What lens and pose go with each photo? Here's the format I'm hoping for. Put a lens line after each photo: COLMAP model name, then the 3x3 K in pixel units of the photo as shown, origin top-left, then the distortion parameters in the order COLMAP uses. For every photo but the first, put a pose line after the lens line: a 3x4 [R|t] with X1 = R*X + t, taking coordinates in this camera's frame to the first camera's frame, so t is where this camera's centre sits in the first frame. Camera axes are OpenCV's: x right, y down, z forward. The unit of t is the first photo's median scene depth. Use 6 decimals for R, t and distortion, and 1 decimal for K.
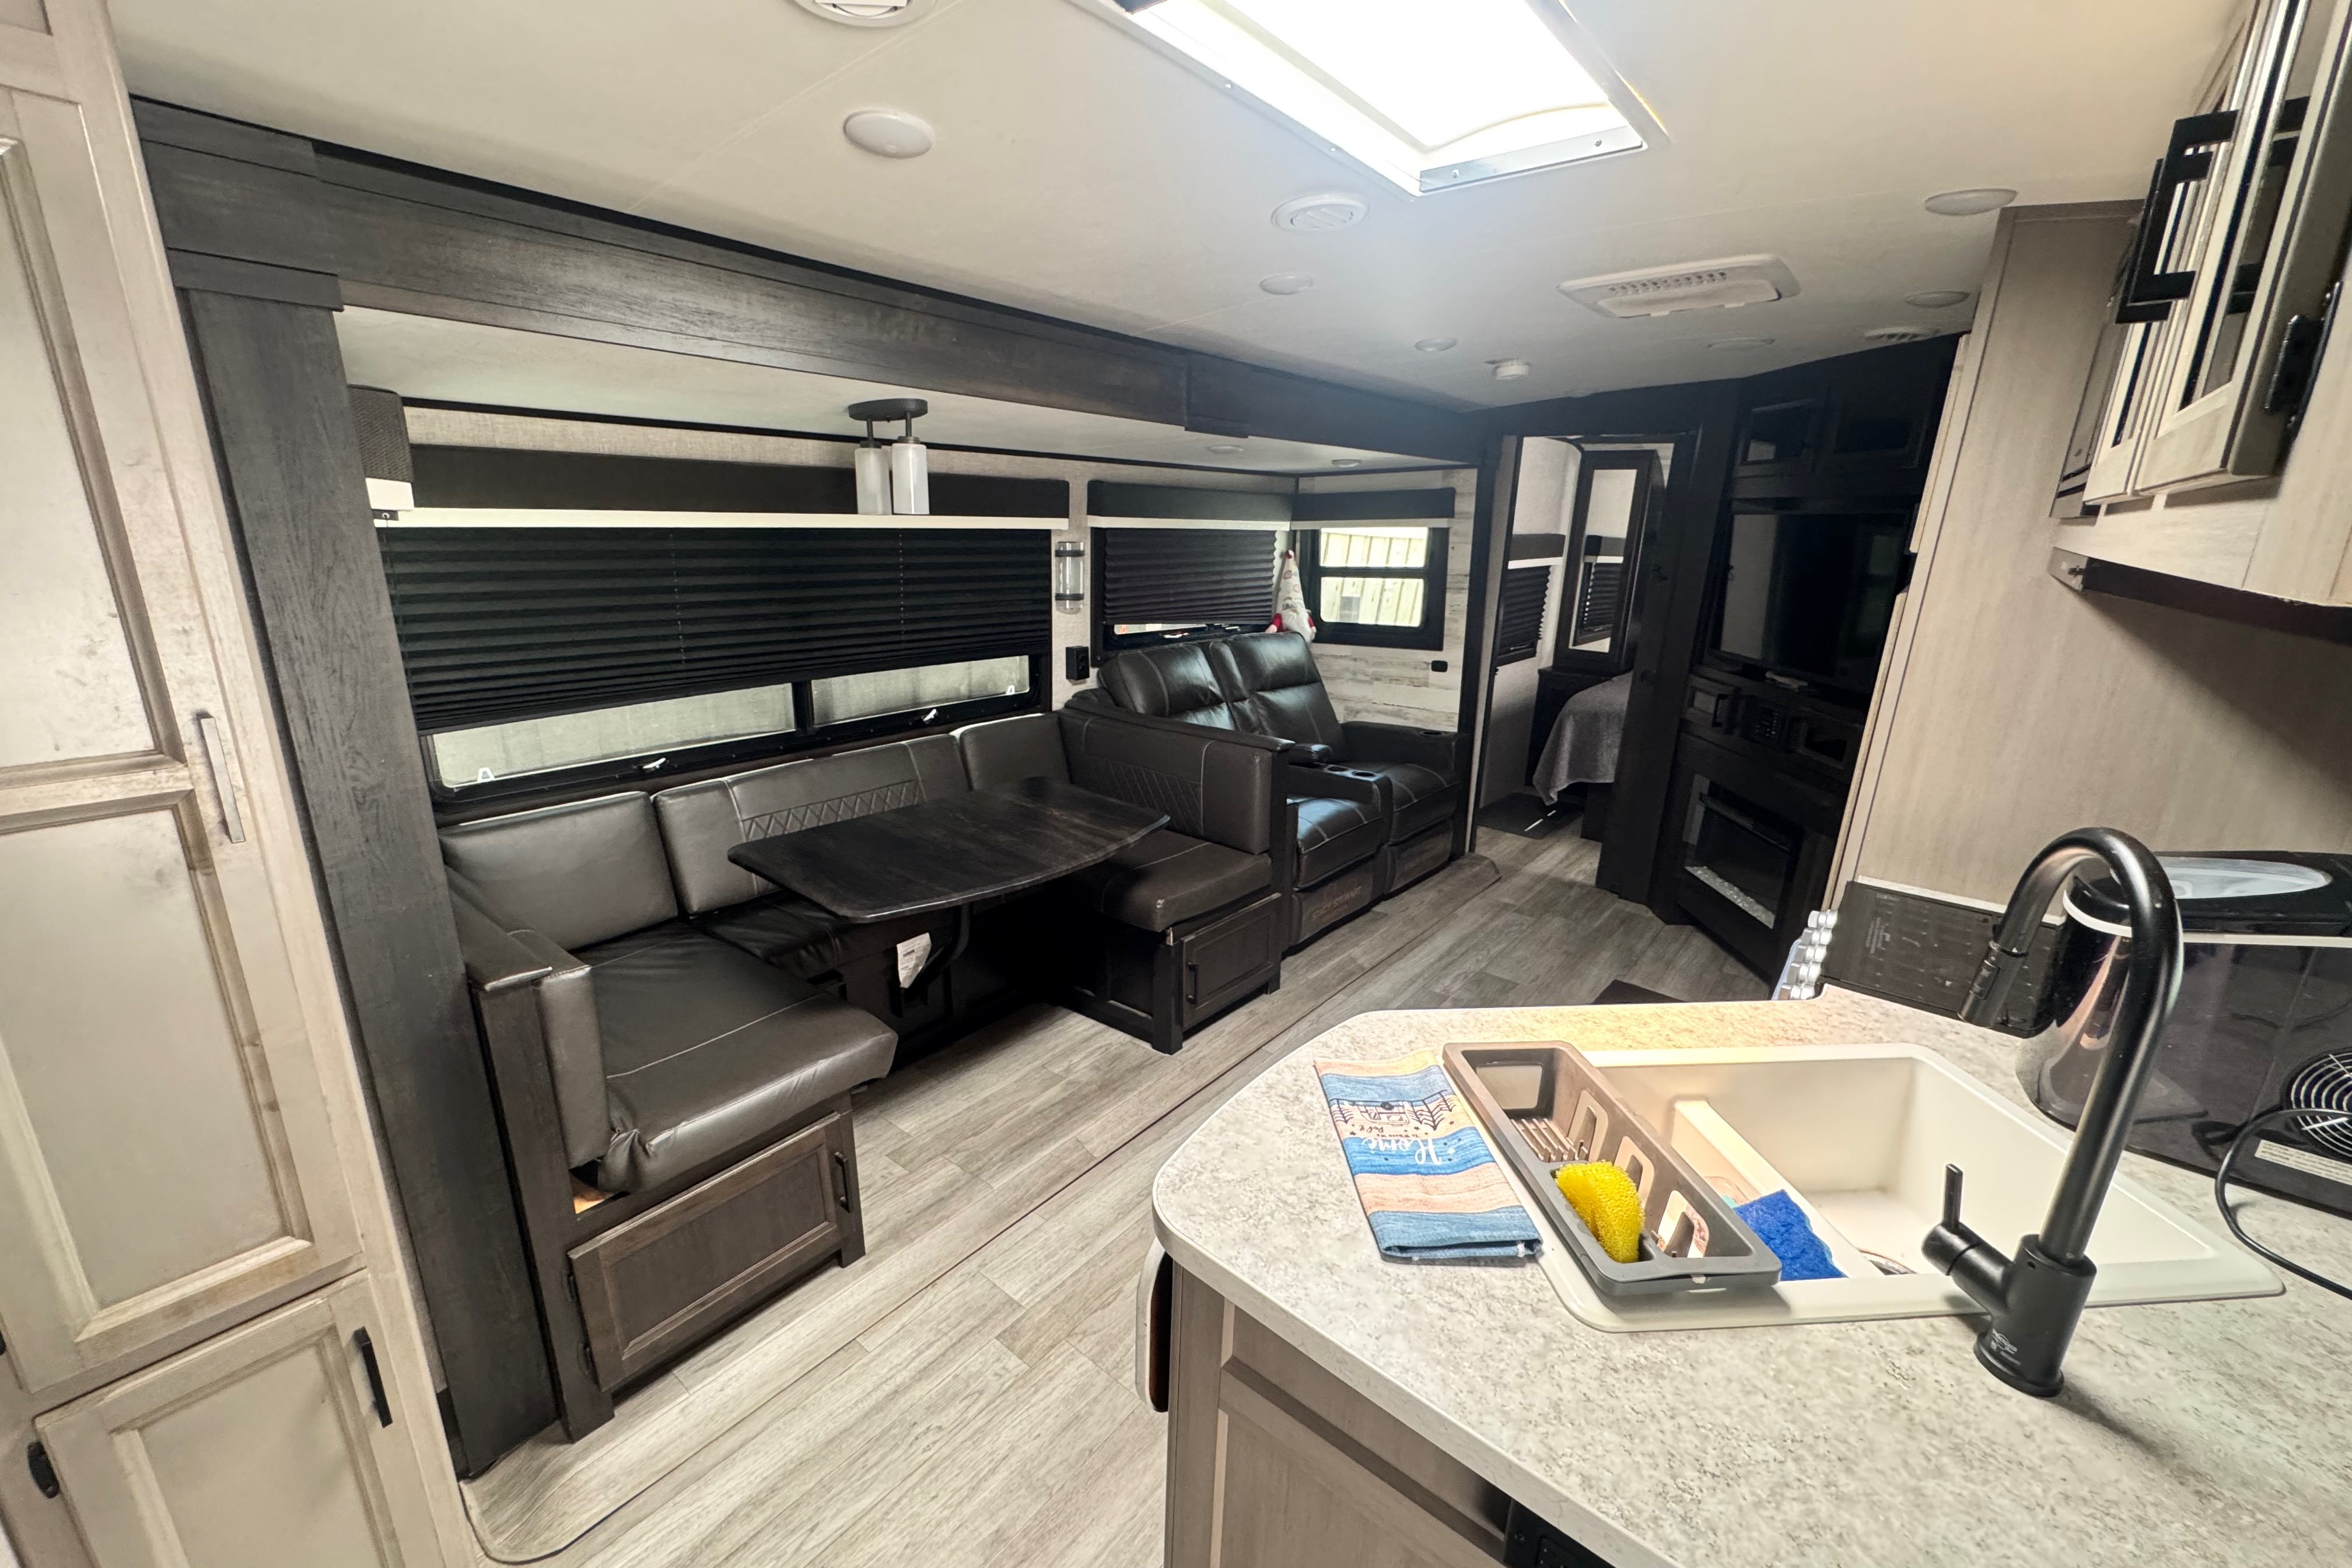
lens RADIAL K [[932.3, 0, 1177.9], [0, 932.3, 781.8], [0, 0, 1]] dist [-0.006075, -0.000432]
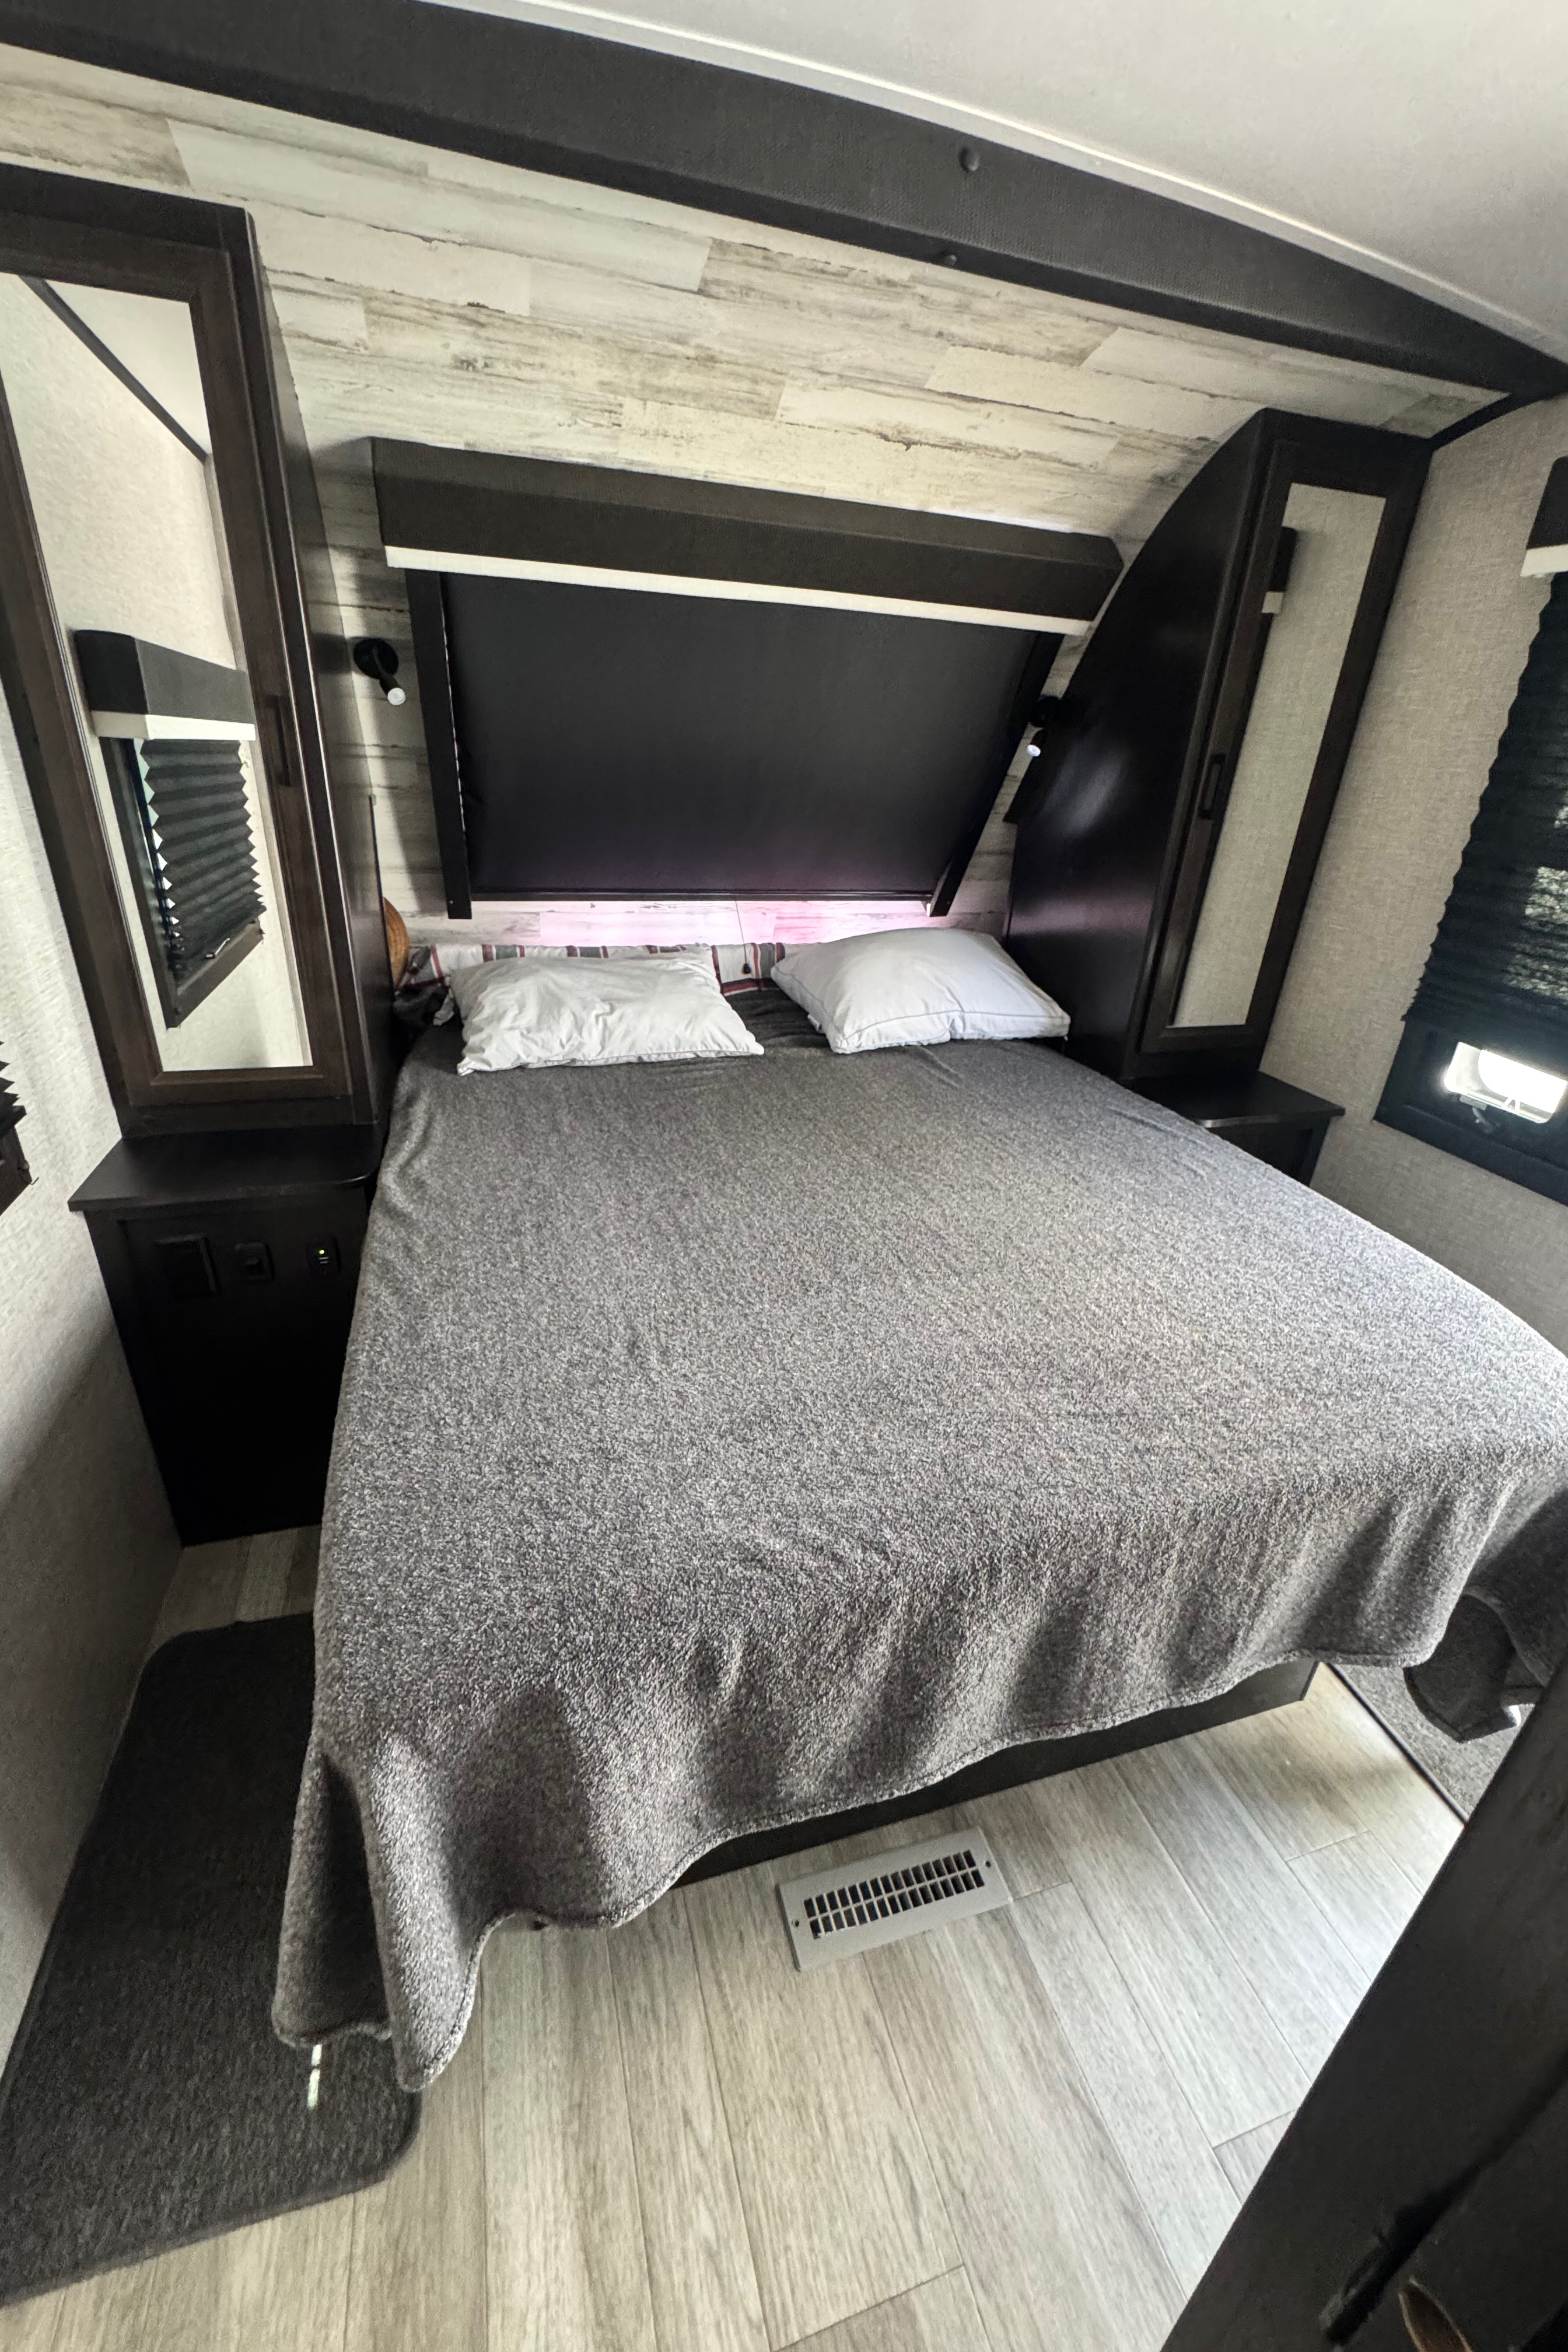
lens RADIAL K [[932.3, 0, 783.8], [0, 932.3, 1176.5], [0, 0, 1]] dist [-0.006075, -0.000432]
pose [[0.550258, -0.355438, 0.755566, 0.387903], [0.193137, 0.934515, 0.298964, -0.207554], [-0.812351, -0.018579, 0.582873, 0.886460]]
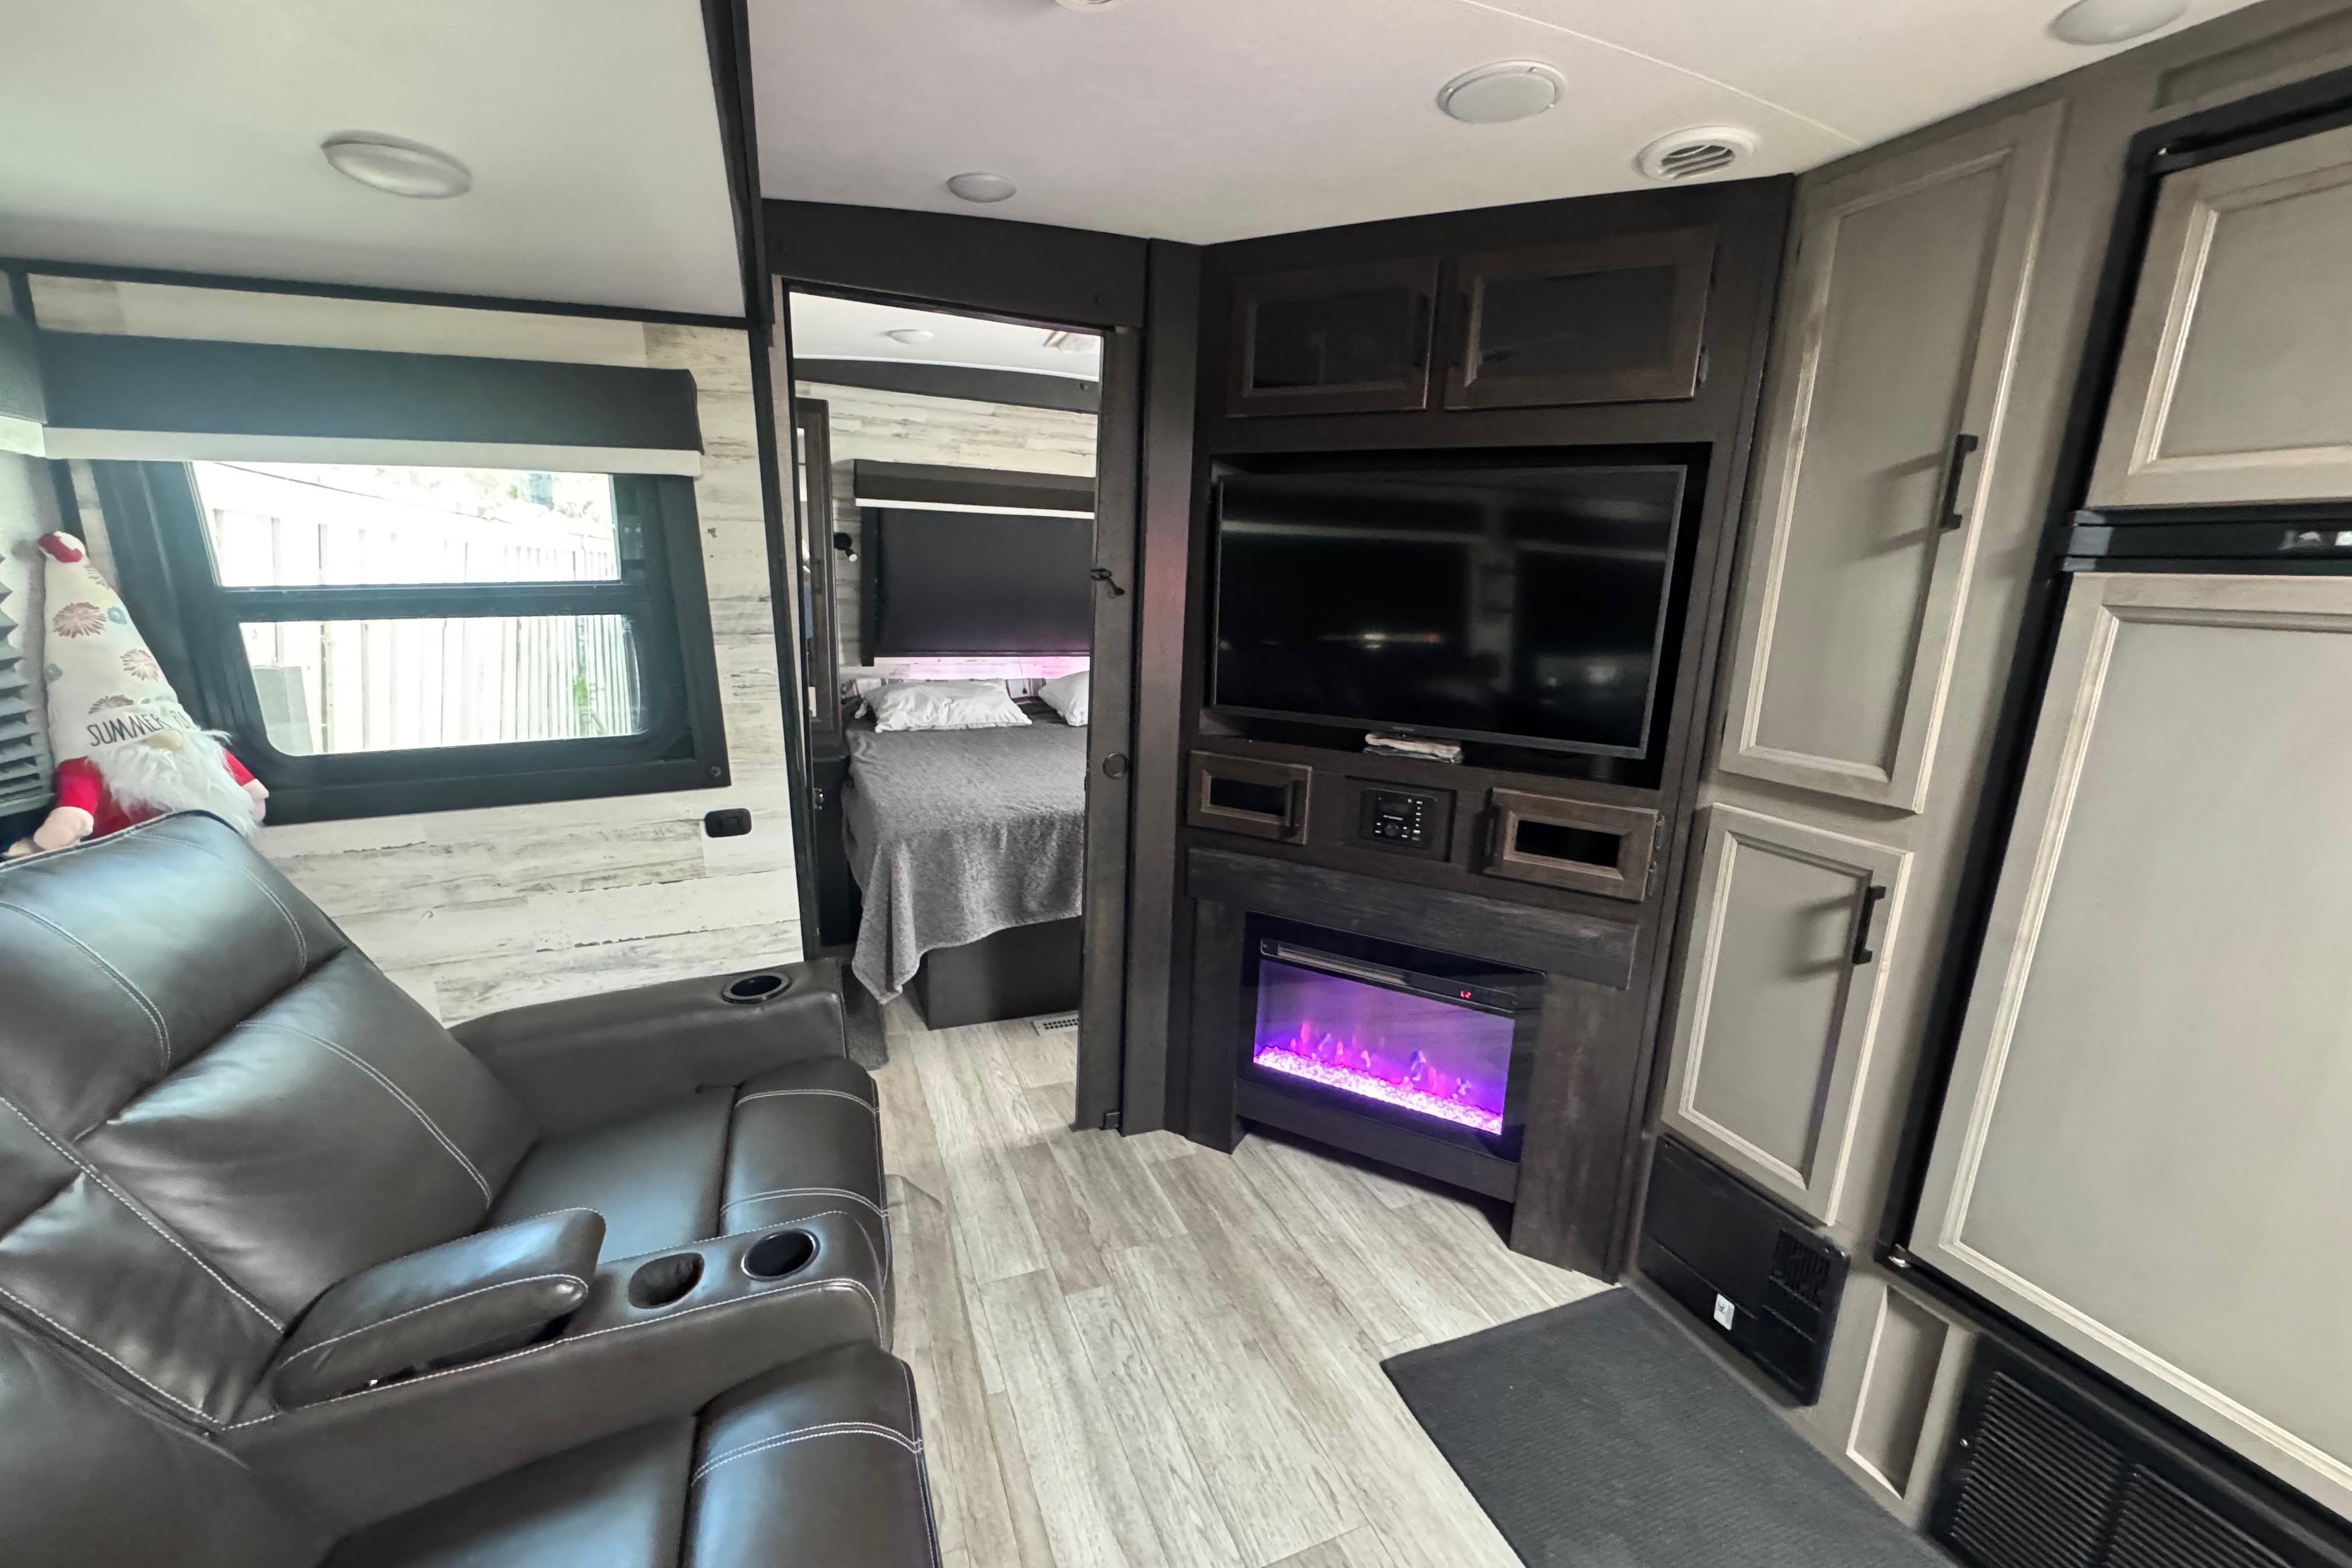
lens RADIAL K [[932.3, 0, 1172.7], [0, 932.3, 784.5], [0, 0, 1]] dist [-0.006075, -0.000432]
pose [[0.473441, -0.198658, 0.858131, 0.026312], [0.219088, 0.970176, 0.103723, -0.133330], [-0.853144, 0.138899, 0.502845, 0.598255]]
